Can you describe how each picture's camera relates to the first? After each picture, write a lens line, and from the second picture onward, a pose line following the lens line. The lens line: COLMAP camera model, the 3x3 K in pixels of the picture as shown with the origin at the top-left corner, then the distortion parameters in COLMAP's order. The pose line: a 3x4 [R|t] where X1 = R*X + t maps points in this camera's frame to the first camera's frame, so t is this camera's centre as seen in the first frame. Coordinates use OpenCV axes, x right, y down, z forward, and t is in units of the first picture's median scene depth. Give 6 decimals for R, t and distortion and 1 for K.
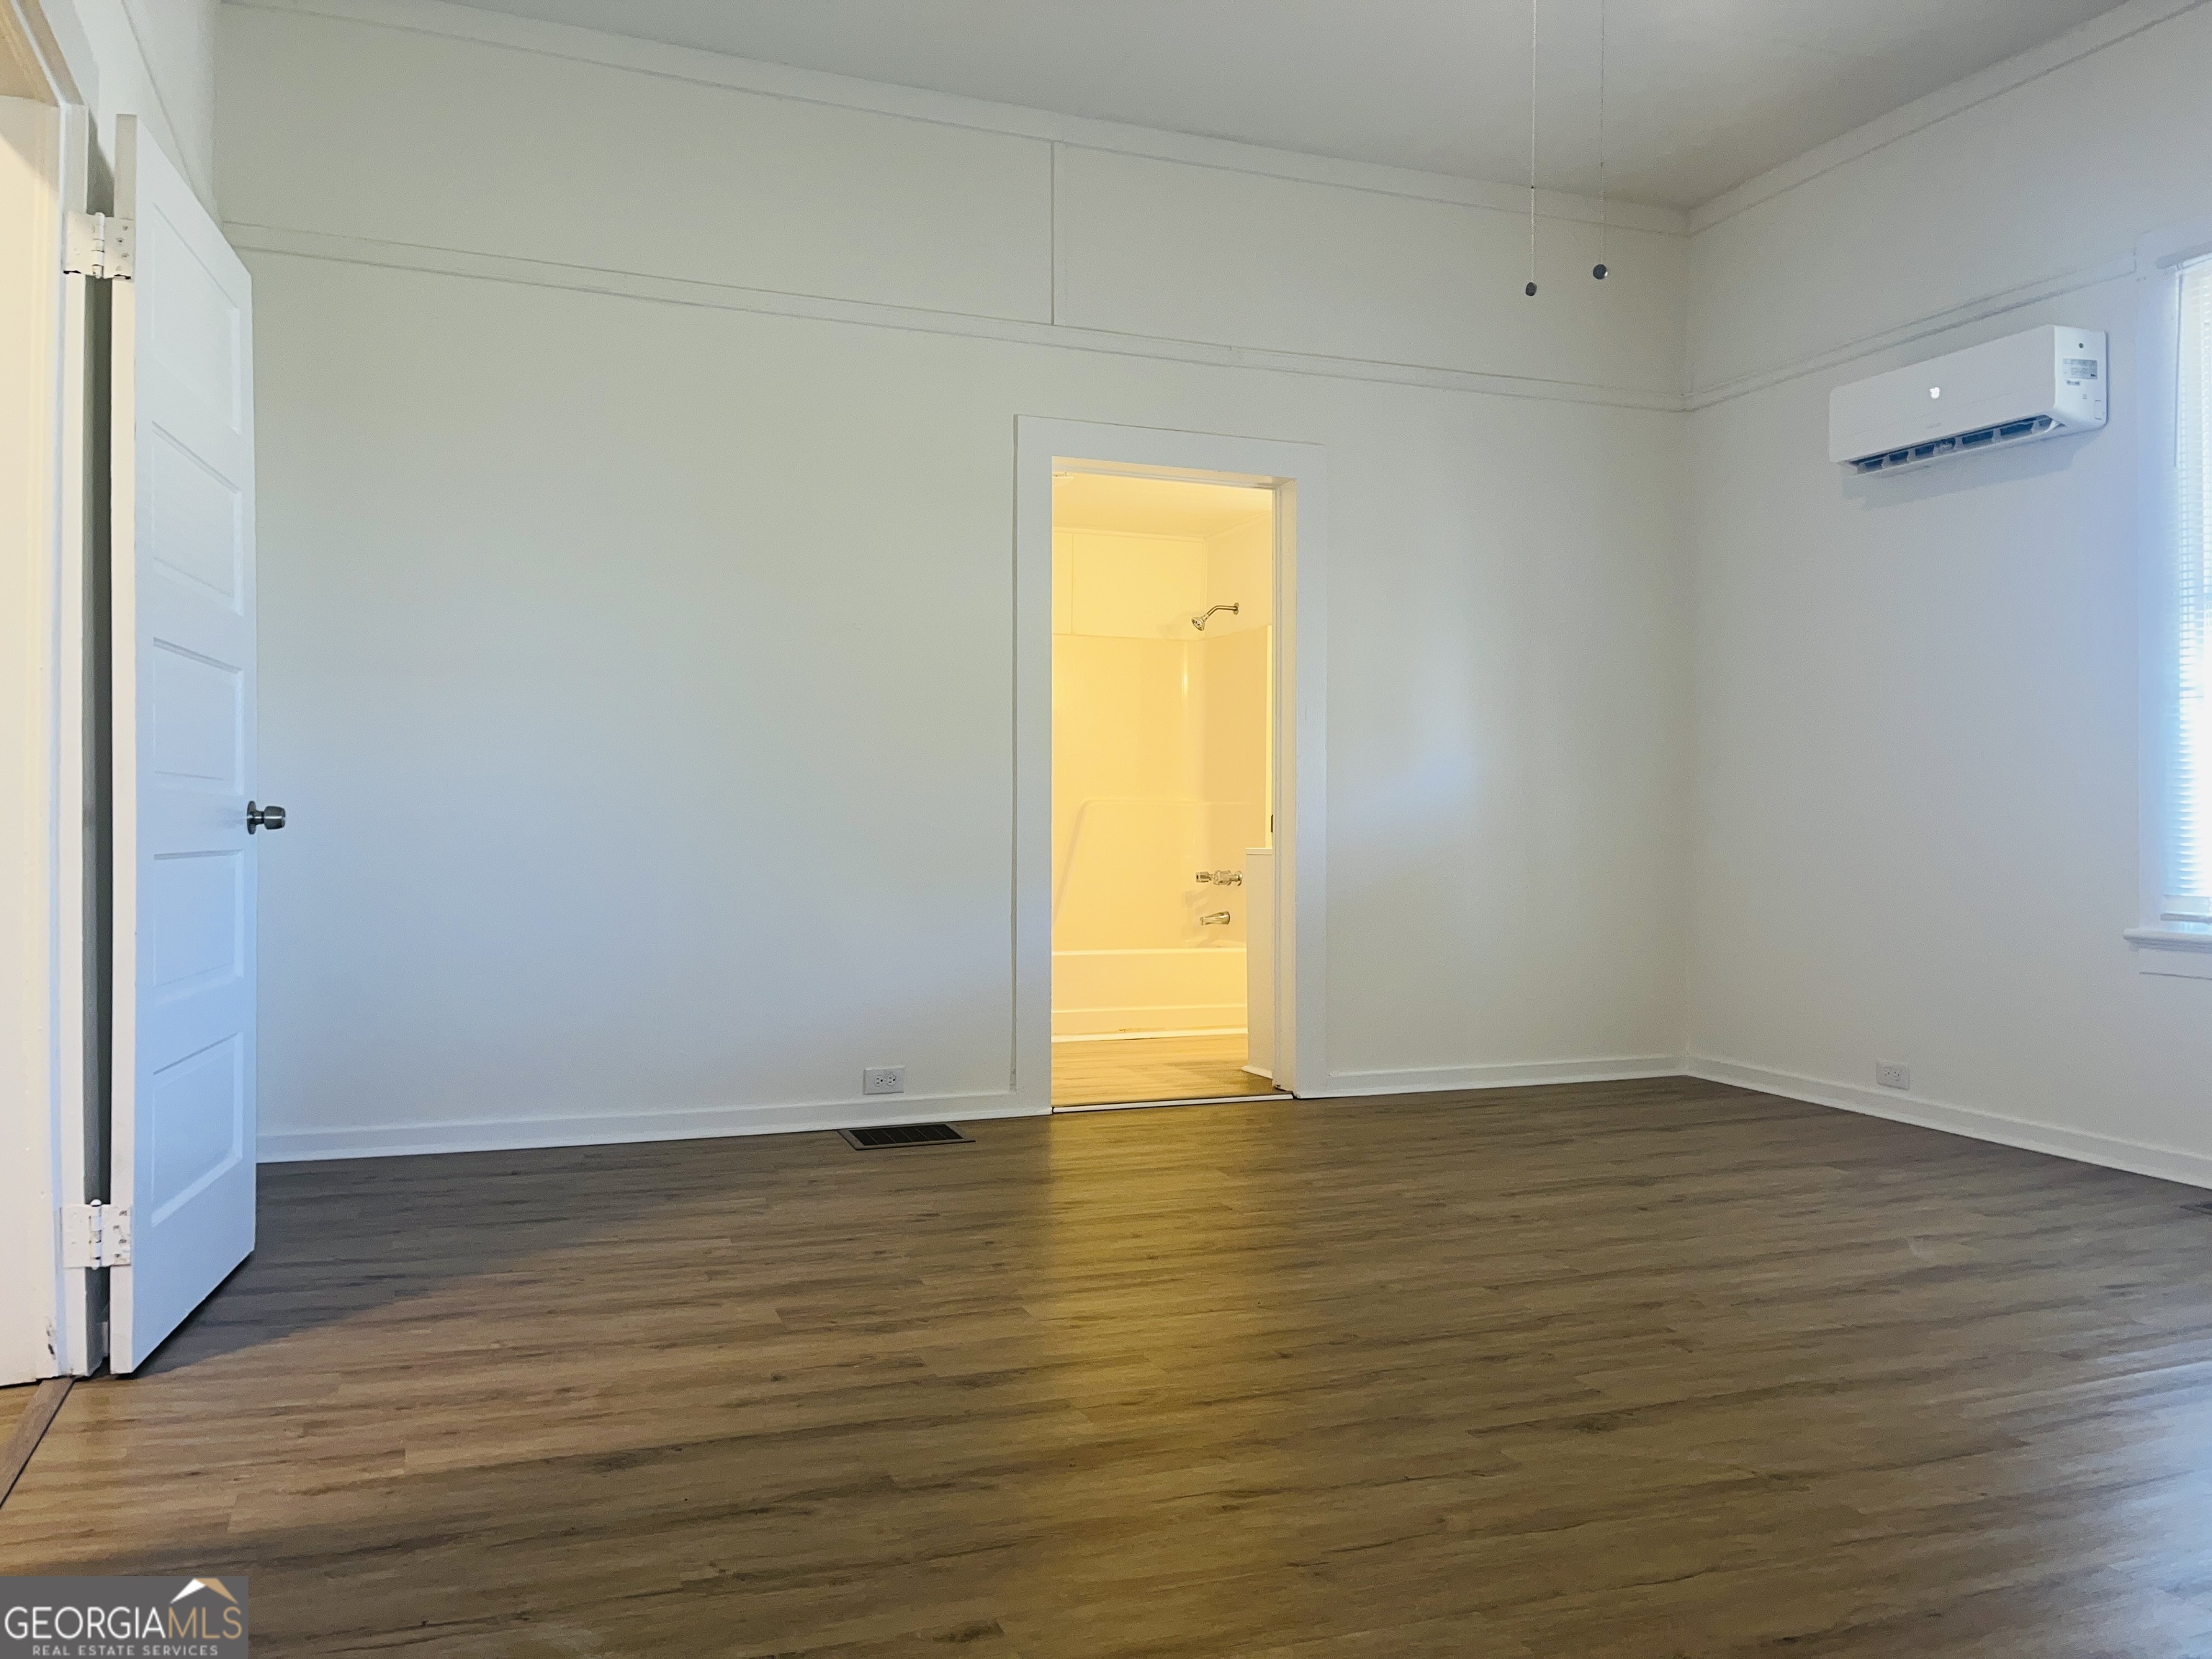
lens RADIAL K [[1681.4, 0, 1099.3], [0, 1681.4, 832.5], [0, 0, 1]] dist [0.066499, -0.064286]
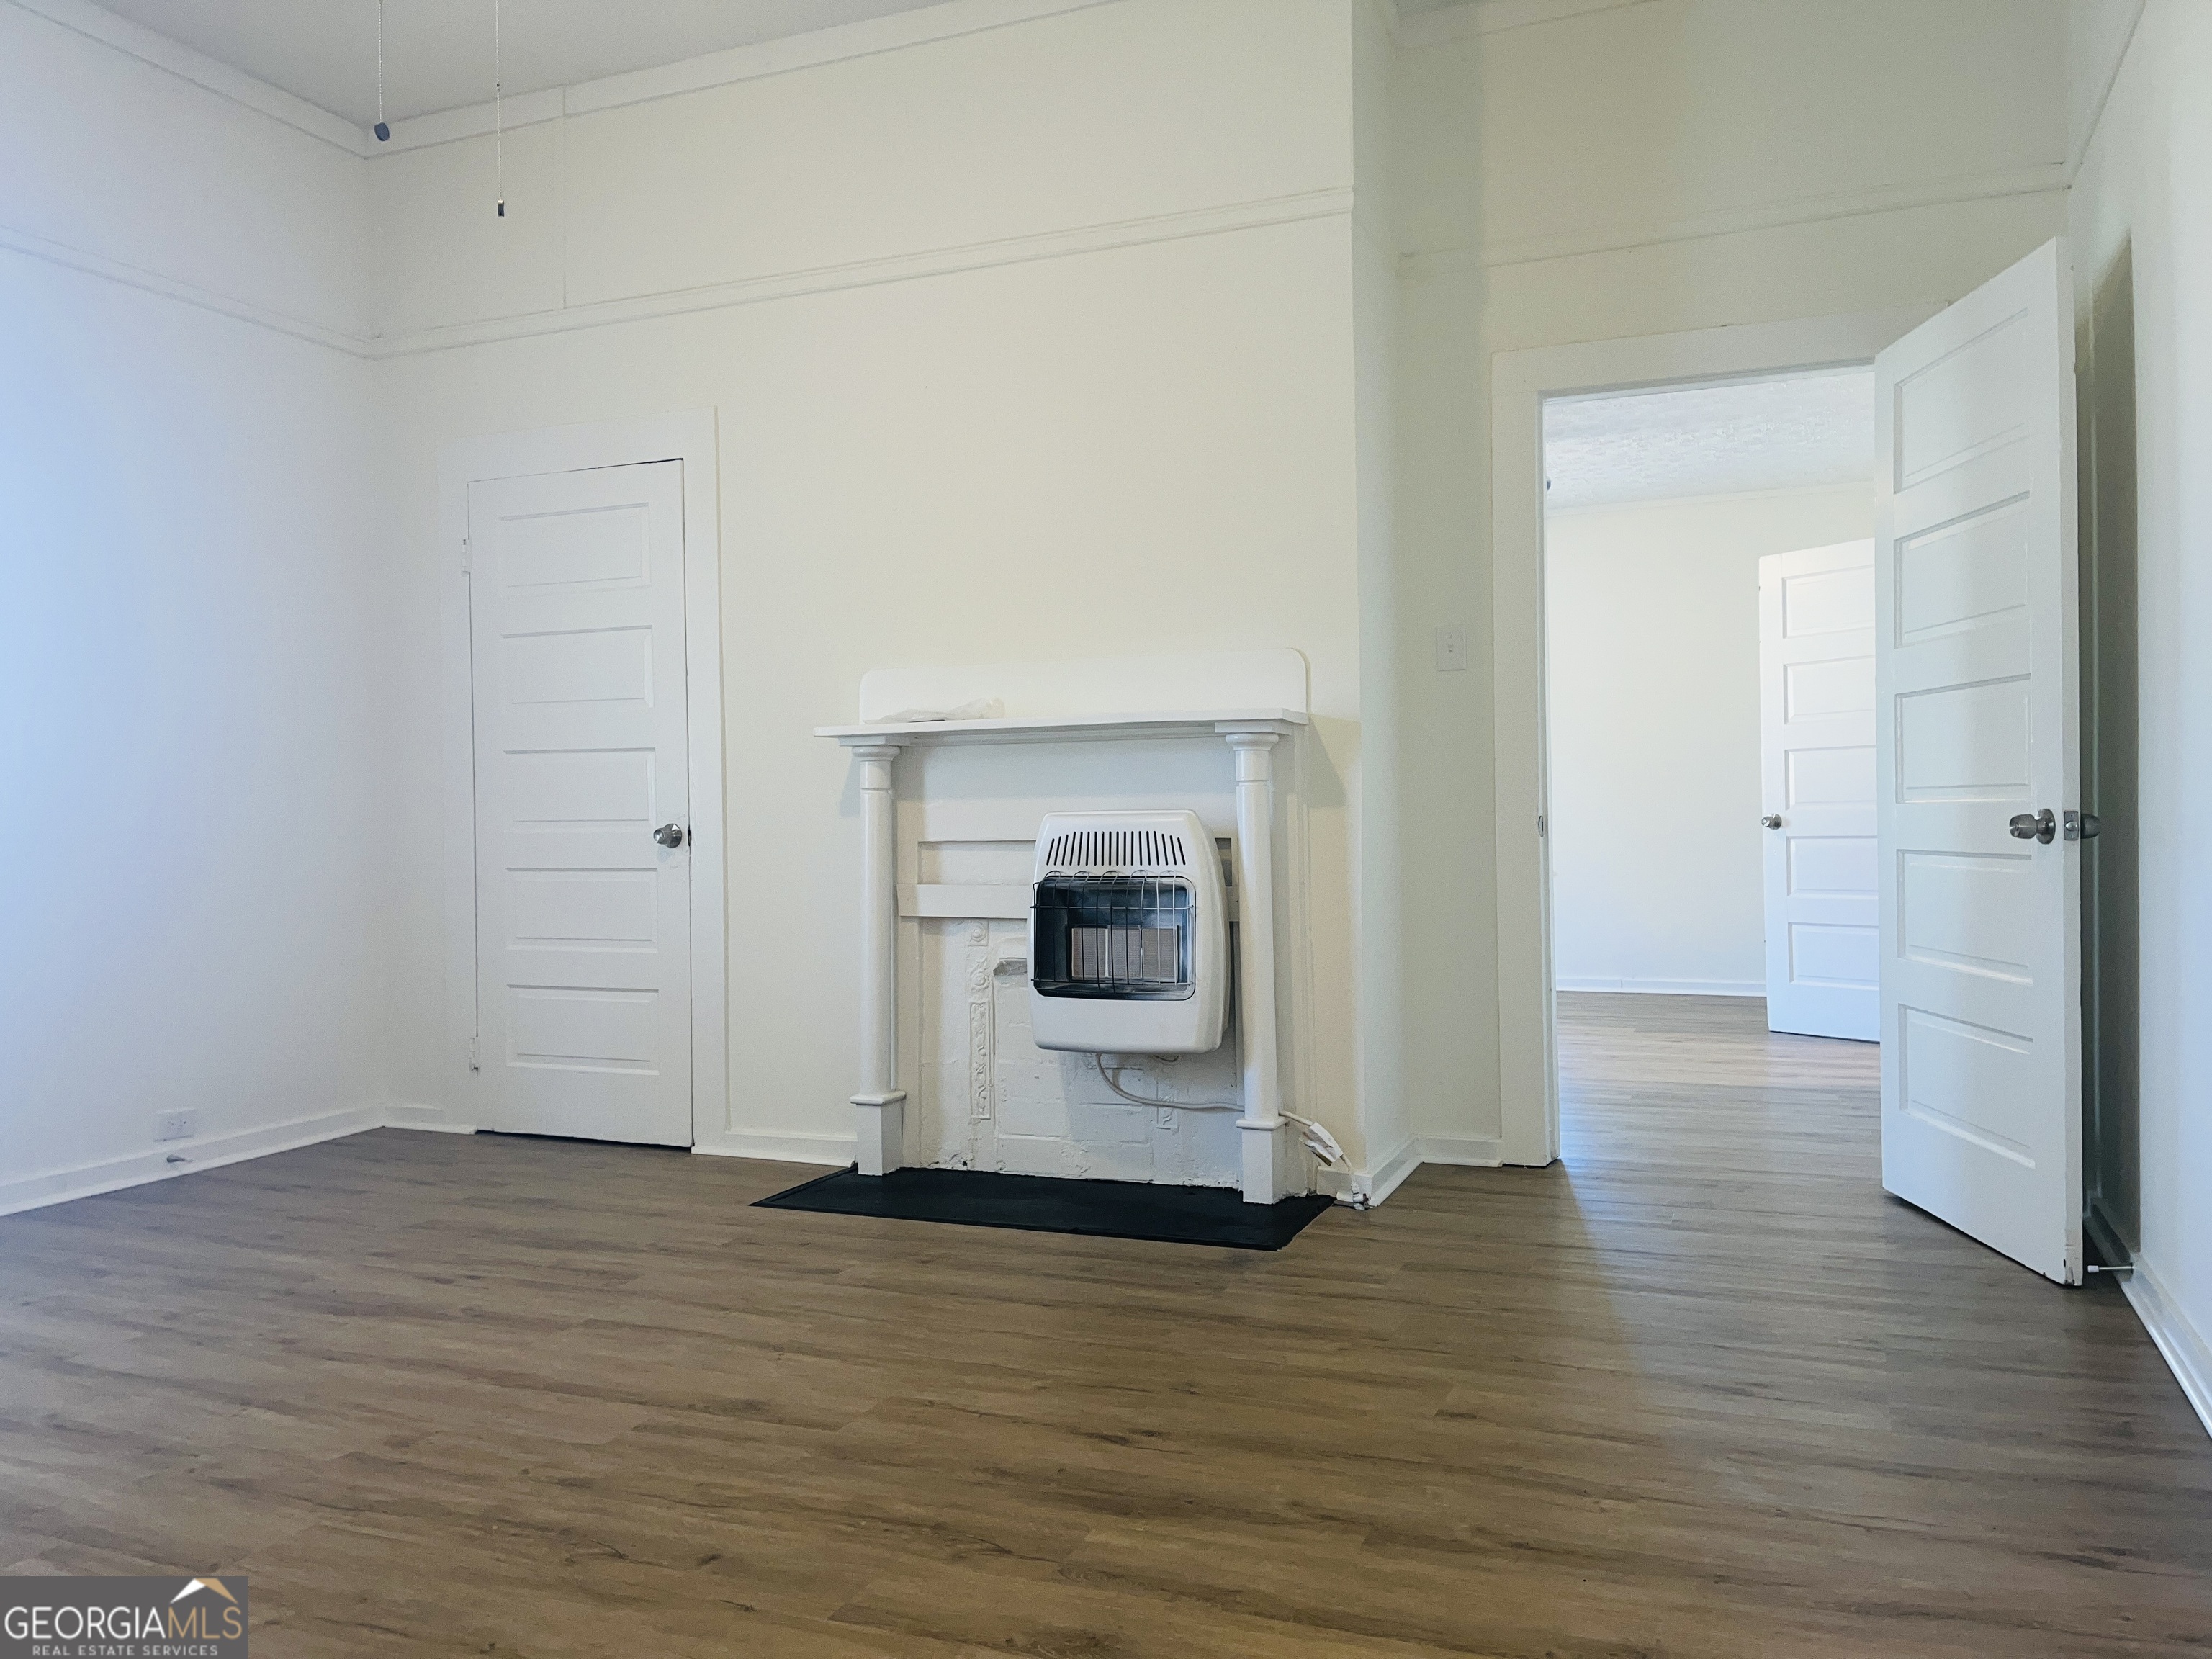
lens RADIAL K [[1681.4, 0, 1105.3], [0, 1681.4, 822.3], [0, 0, 1]] dist [0.066499, -0.064286]
pose [[-0.722038, 0.005114, 0.691834, -0.613679], [0.011666, 0.999920, 0.004785, -0.017900], [-0.691755, 0.011526, -0.722040, 1.626315]]
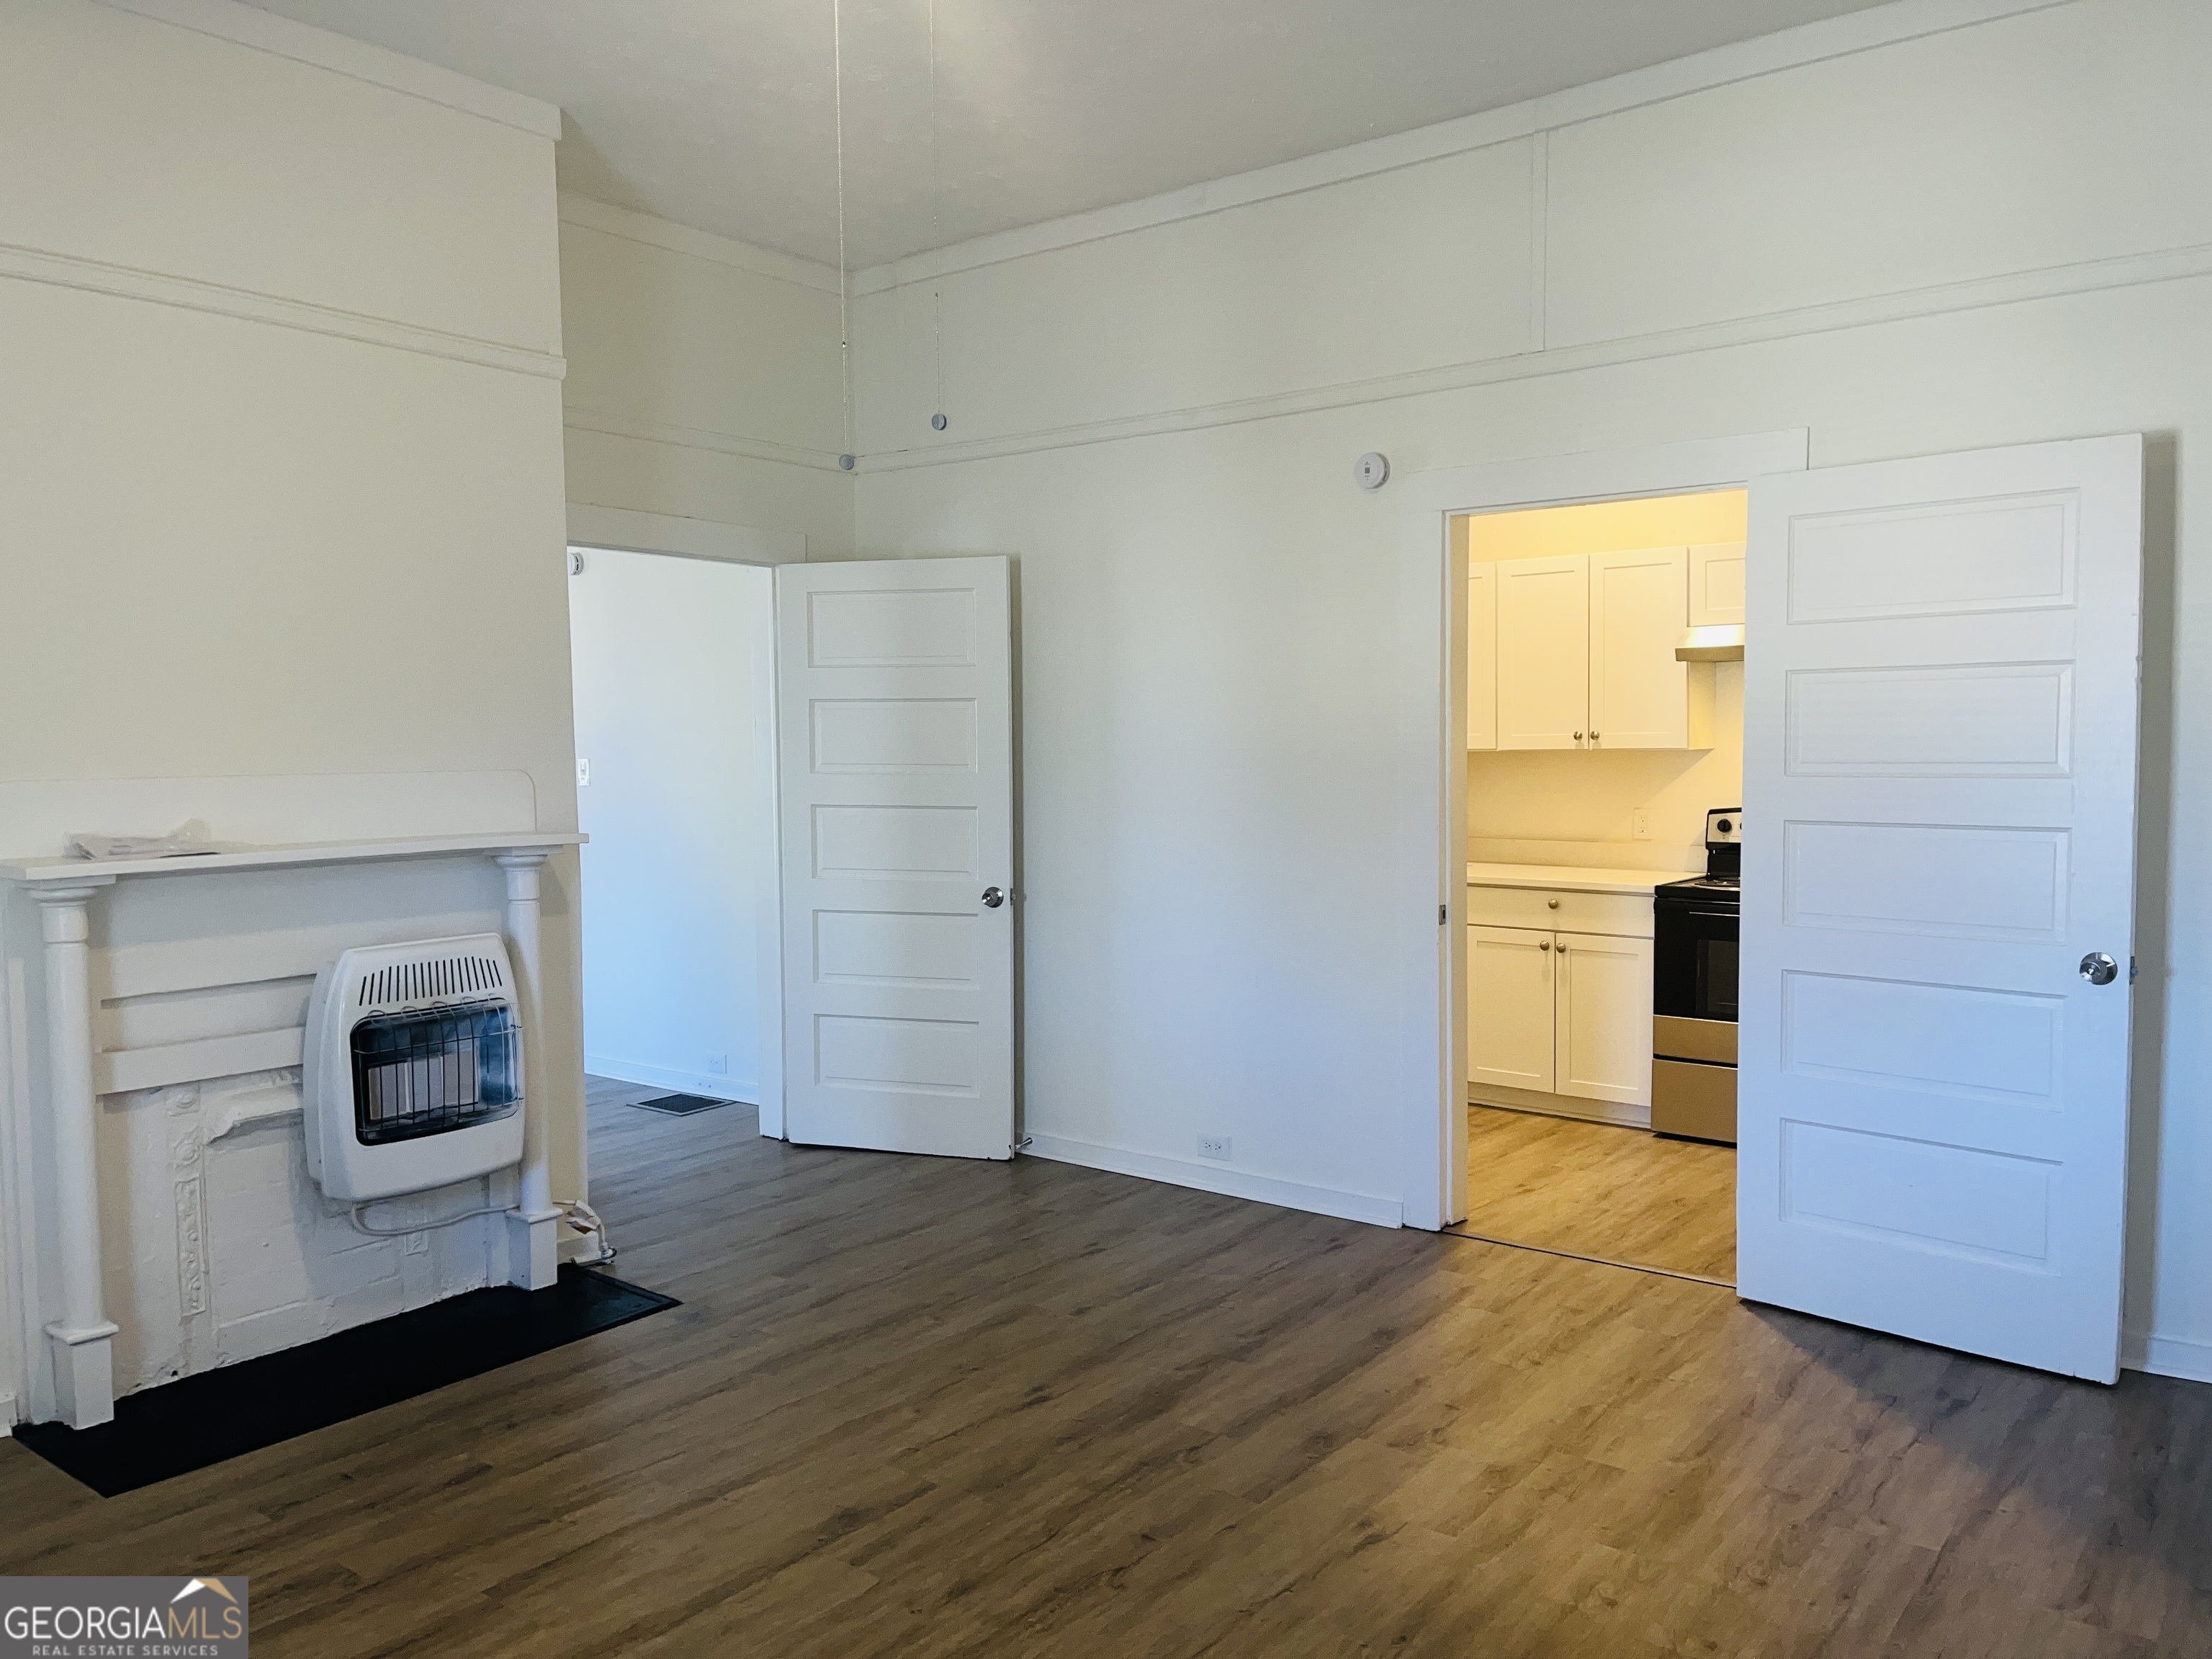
lens RADIAL K [[1681.4, 0, 1099.7], [0, 1681.4, 834.5], [0, 0, 1]] dist [0.066499, -0.064286]
pose [[-0.861808, 0.036086, -0.505950, 0.738100], [0.007186, 0.998235, 0.058957, -0.207402], [0.507184, 0.047174, -0.860546, 2.133046]]
